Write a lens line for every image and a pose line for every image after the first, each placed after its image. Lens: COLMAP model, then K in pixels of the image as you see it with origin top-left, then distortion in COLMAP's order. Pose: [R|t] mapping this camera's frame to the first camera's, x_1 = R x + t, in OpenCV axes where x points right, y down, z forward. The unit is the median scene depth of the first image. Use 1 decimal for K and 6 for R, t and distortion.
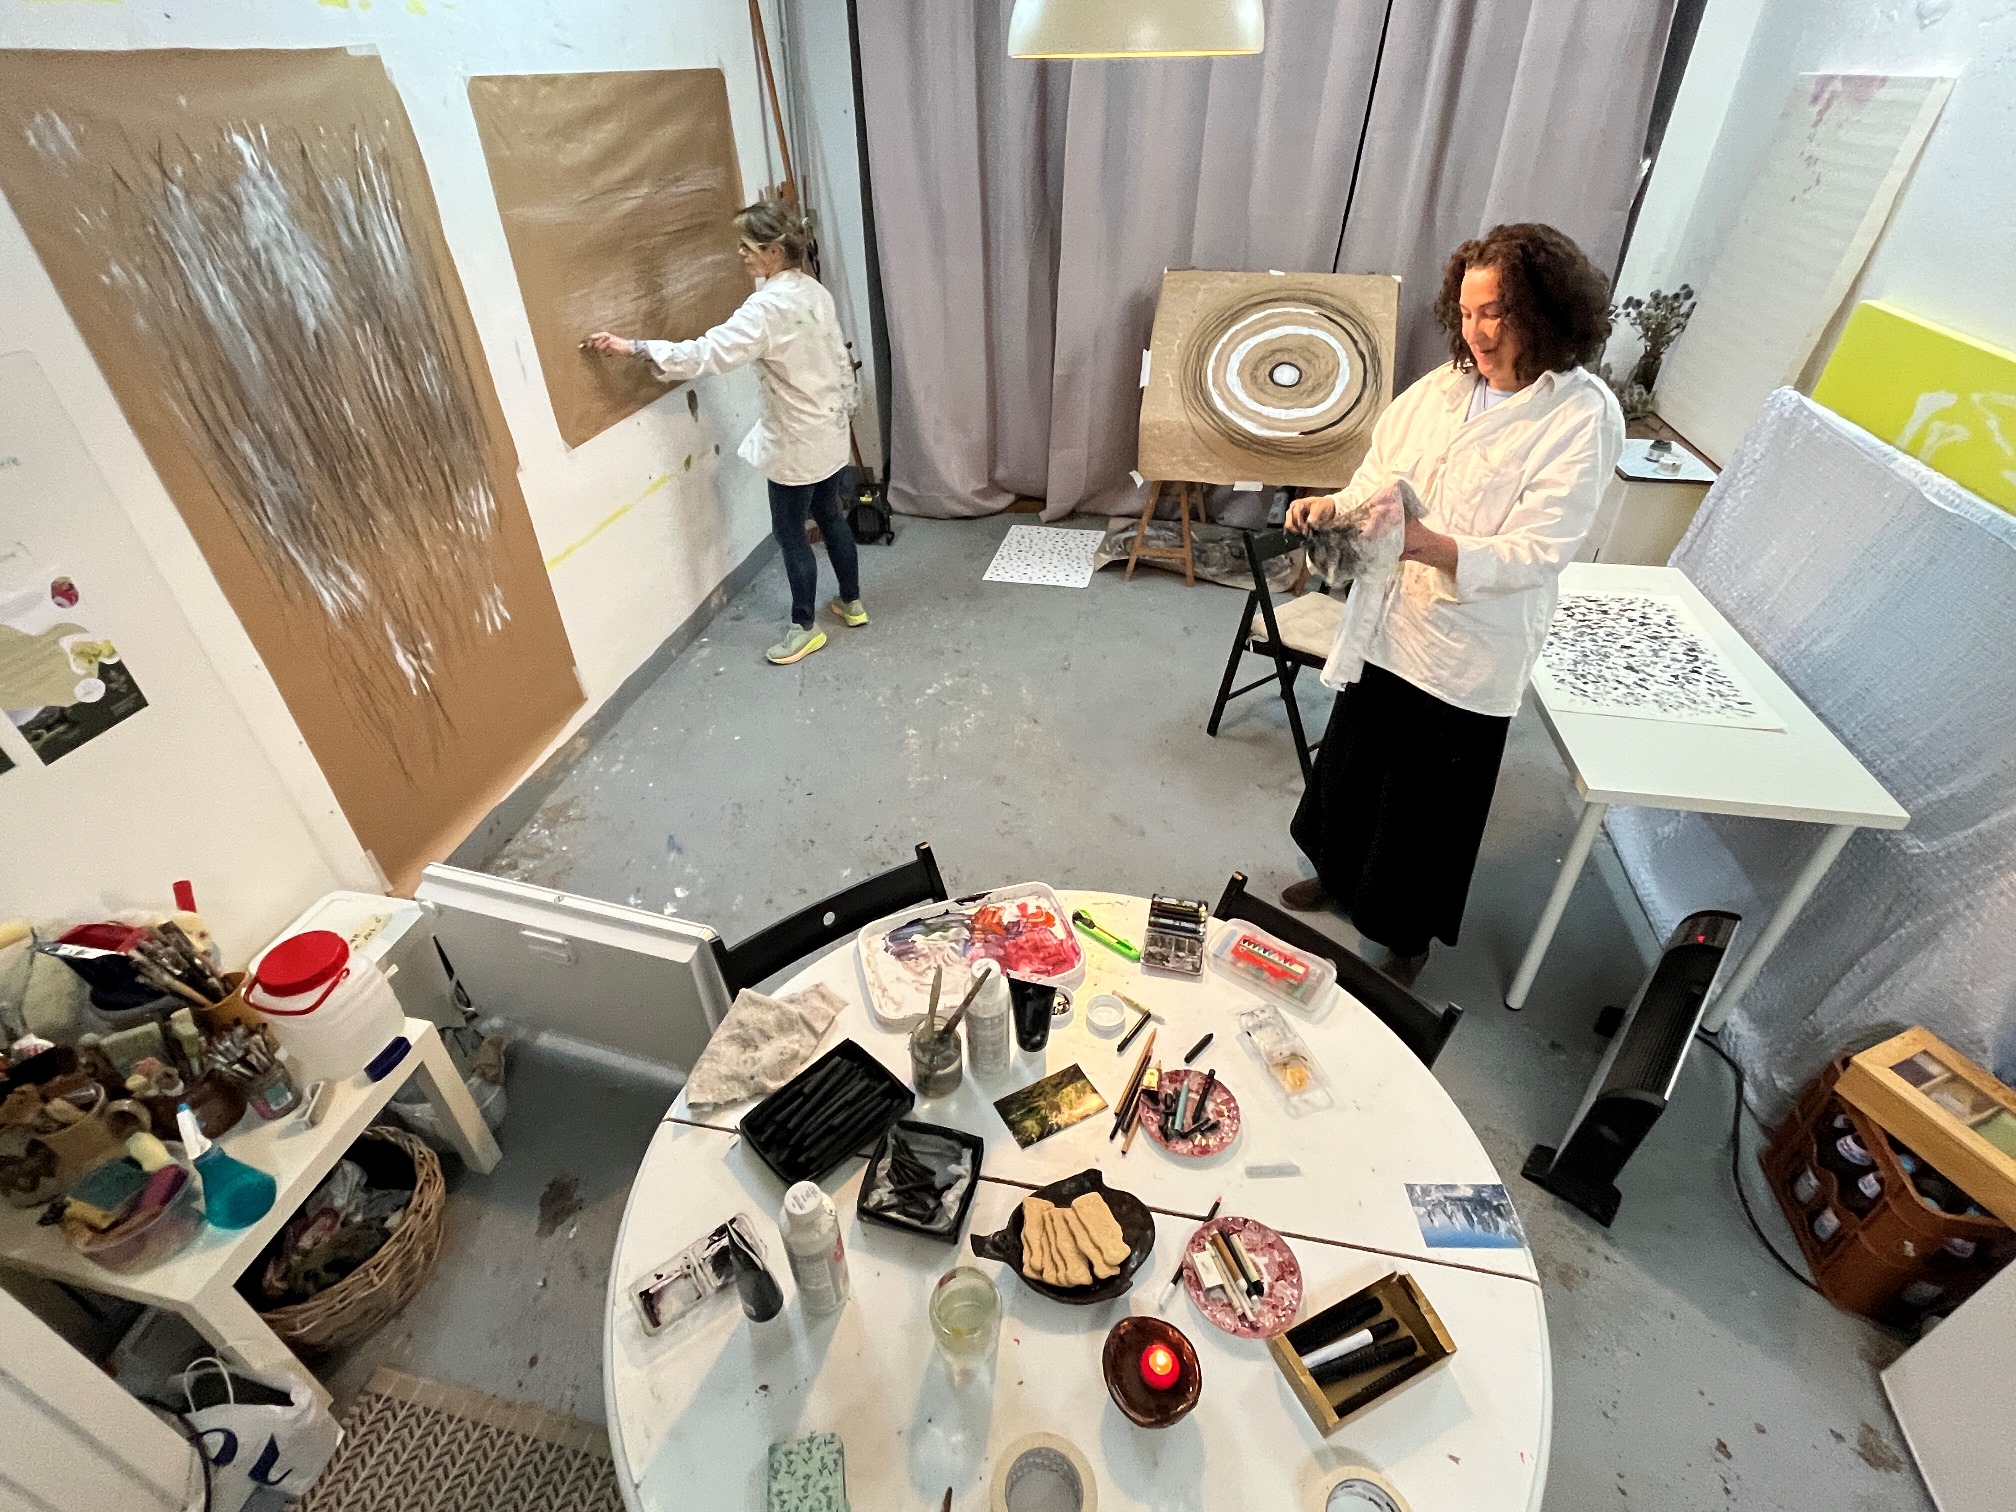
lens RADIAL K [[959.2, 0, 1011.4], [0, 959.2, 757.7], [0, 0, 1]] dist [0.002598, 0.000694]
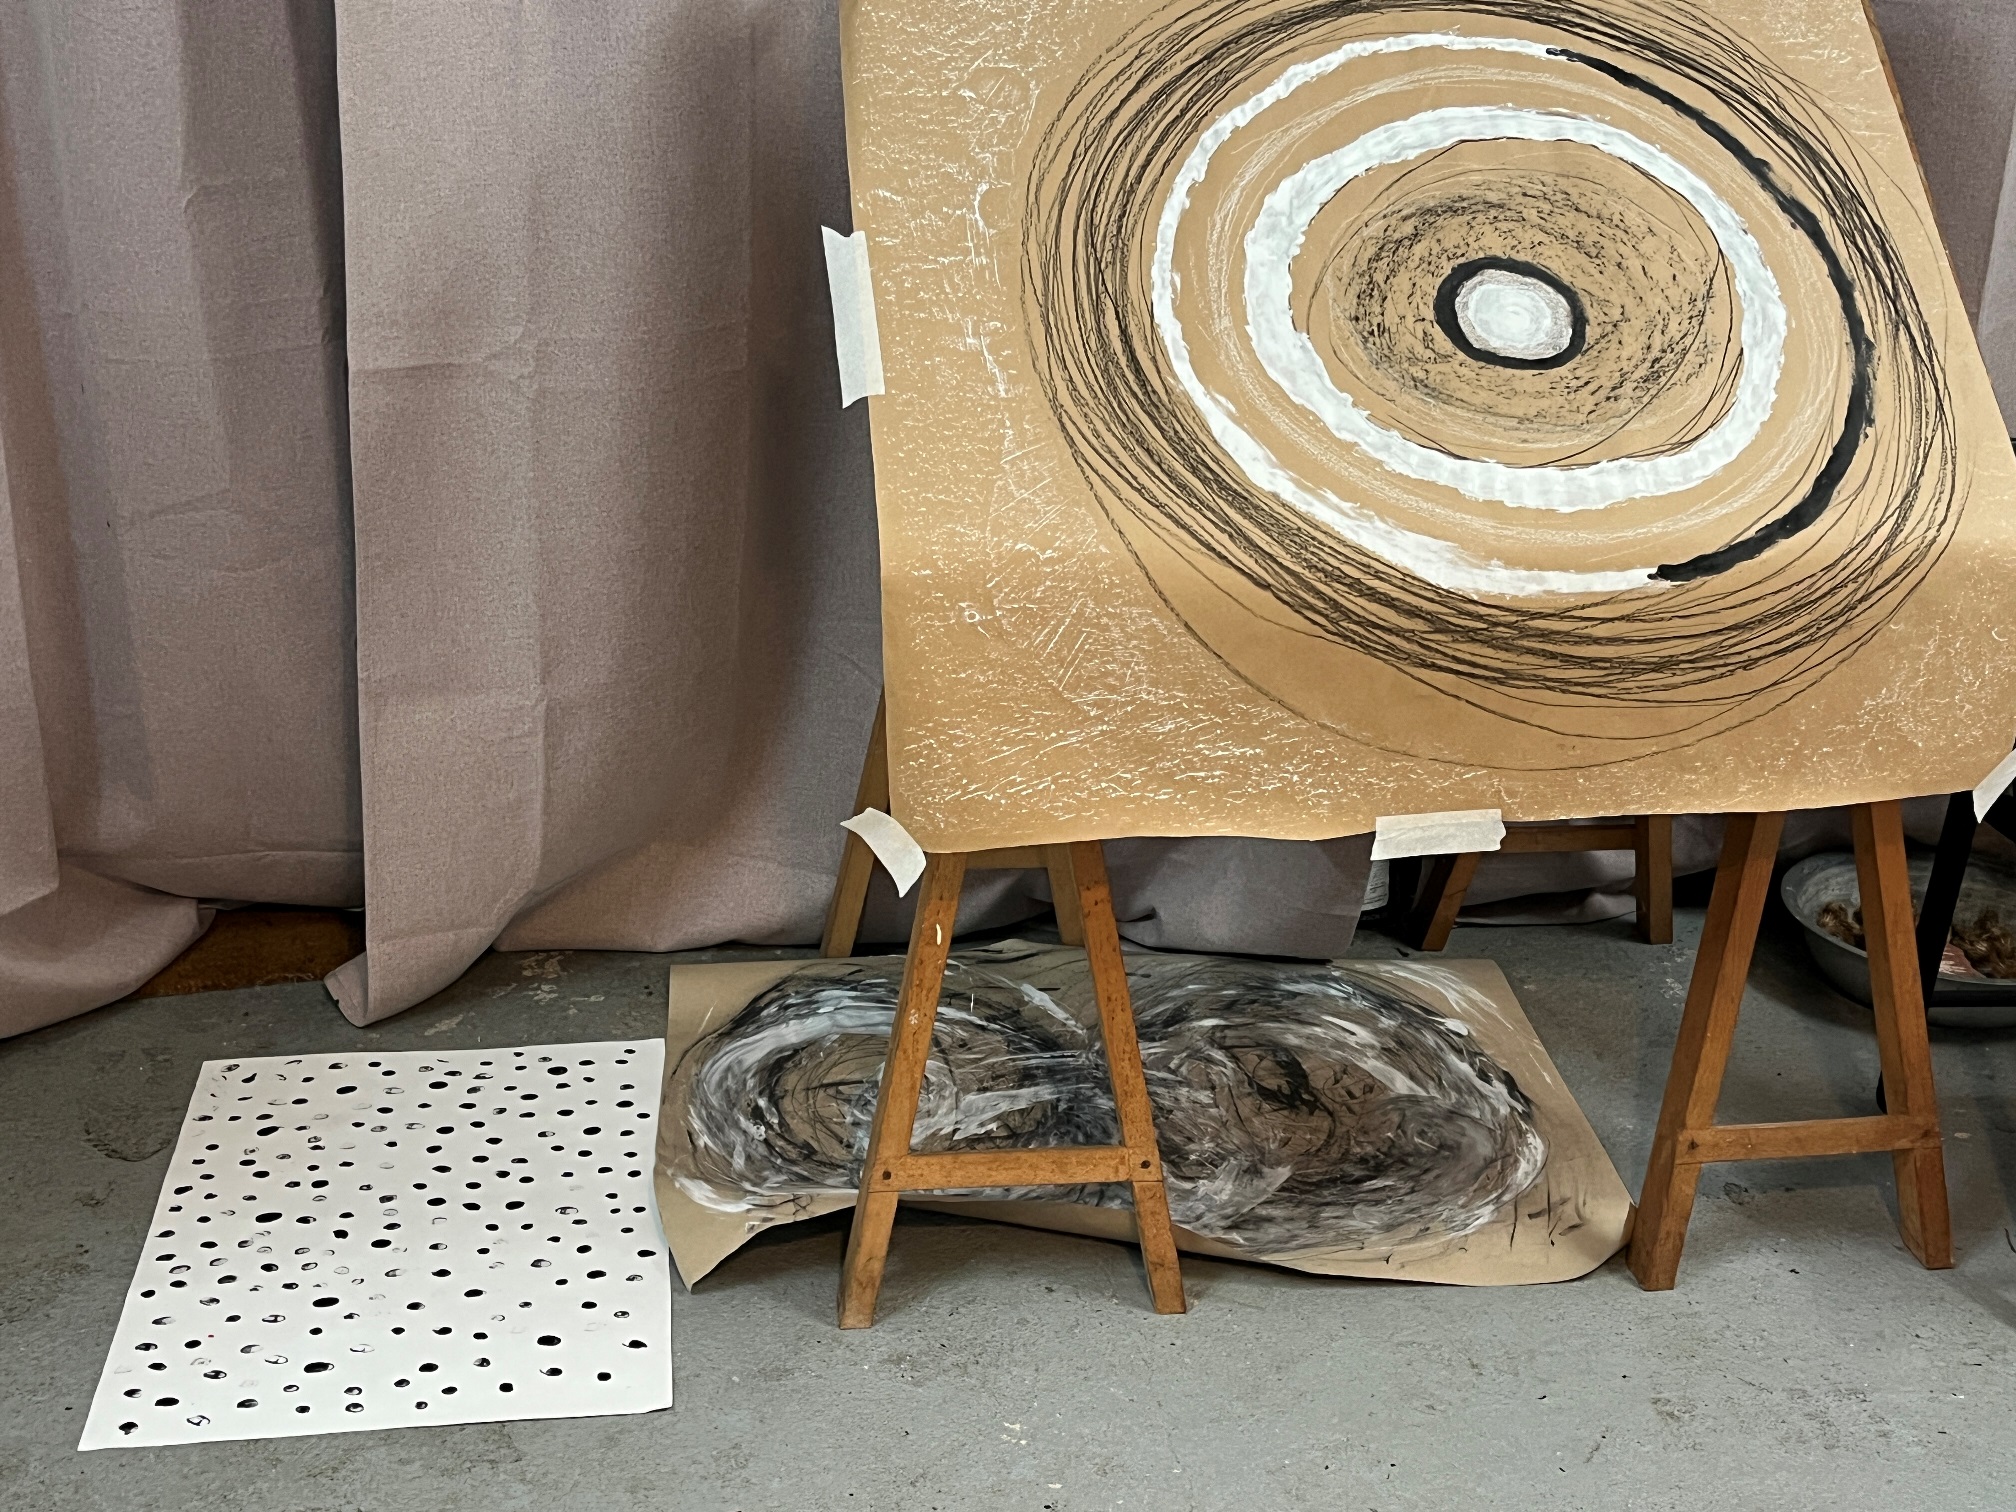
lens RADIAL K [[2527.6, 0, 1008.7], [0, 2527.6, 753.6], [0, 0, 1]] dist [0.055588, 0.000000]
pose [[0.939543, -0.094048, 0.329264, -0.012479], [0.167349, 0.965006, -0.201888, -0.203409], [-0.298754, 0.244784, 0.922403, 0.521612]]
